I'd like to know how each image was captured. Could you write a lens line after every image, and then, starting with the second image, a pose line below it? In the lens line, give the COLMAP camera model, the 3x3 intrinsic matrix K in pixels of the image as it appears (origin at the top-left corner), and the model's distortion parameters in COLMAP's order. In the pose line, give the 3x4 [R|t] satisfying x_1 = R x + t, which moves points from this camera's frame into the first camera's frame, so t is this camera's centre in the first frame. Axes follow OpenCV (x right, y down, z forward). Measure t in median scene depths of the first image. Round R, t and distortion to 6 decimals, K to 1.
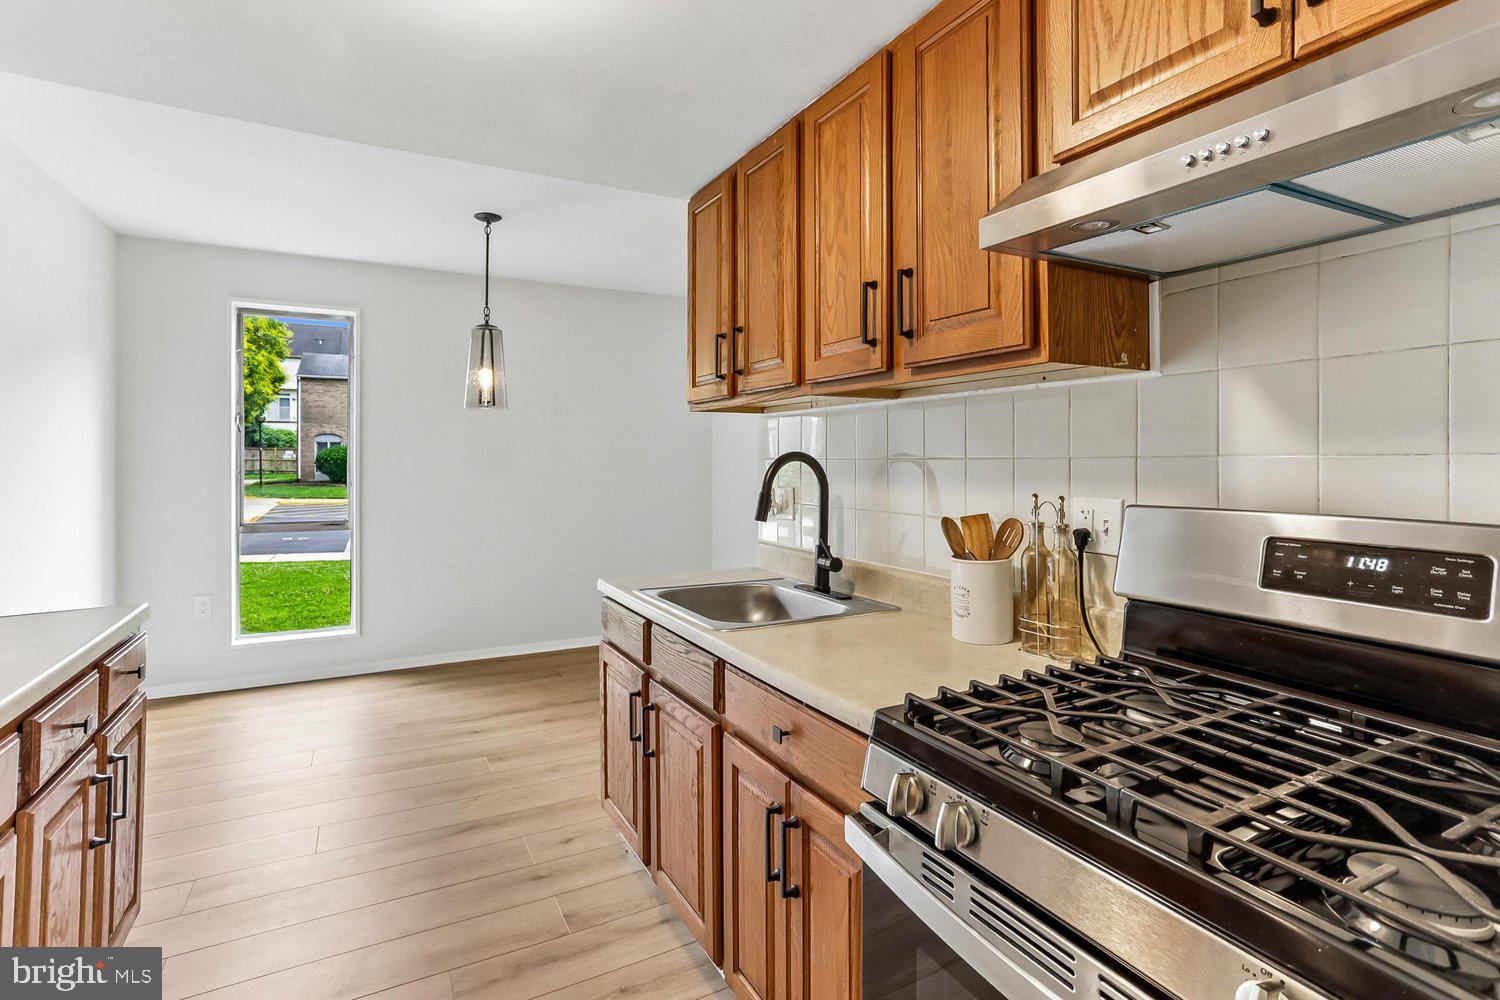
lens RADIAL K [[739.5, 0, 752.2], [0, 739.5, 453.9], [0, 0, 1]] dist [-0.038401, 0.030119]
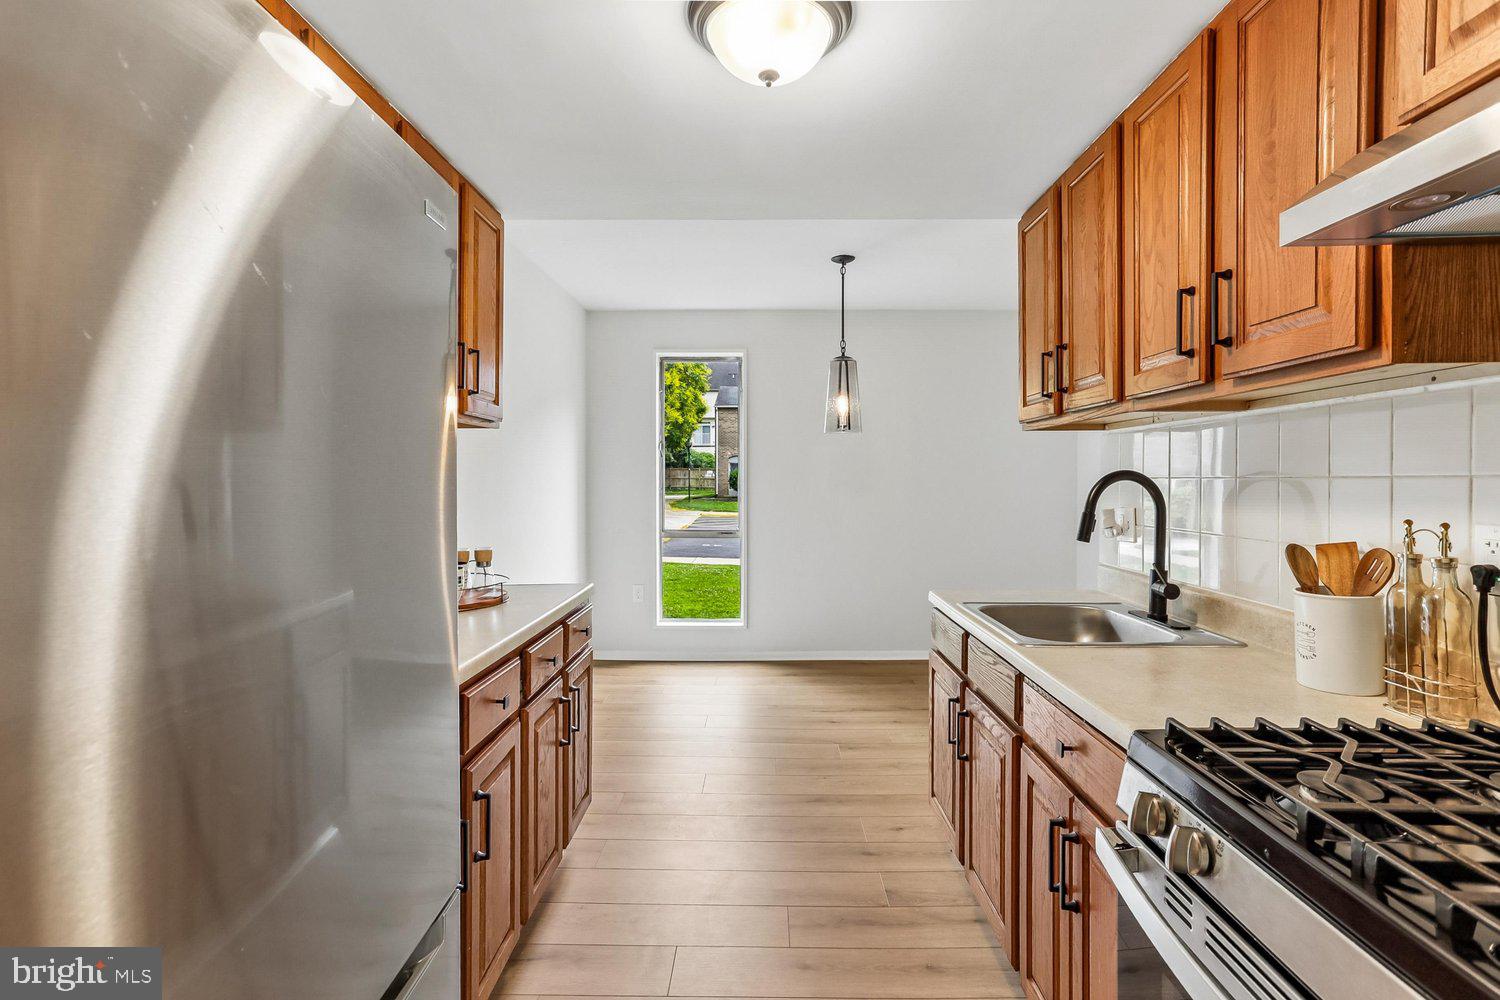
lens RADIAL K [[741.4, 0, 760.2], [0, 741.4, 476.7], [0, 0, 1]] dist [-0.039615, 0.053745]
pose [[0.877560, -0.001945, -0.479463, 0.115434], [0.004906, 0.999976, 0.004922, -0.001843], [0.479441, -0.006672, 0.877549, -0.068279]]
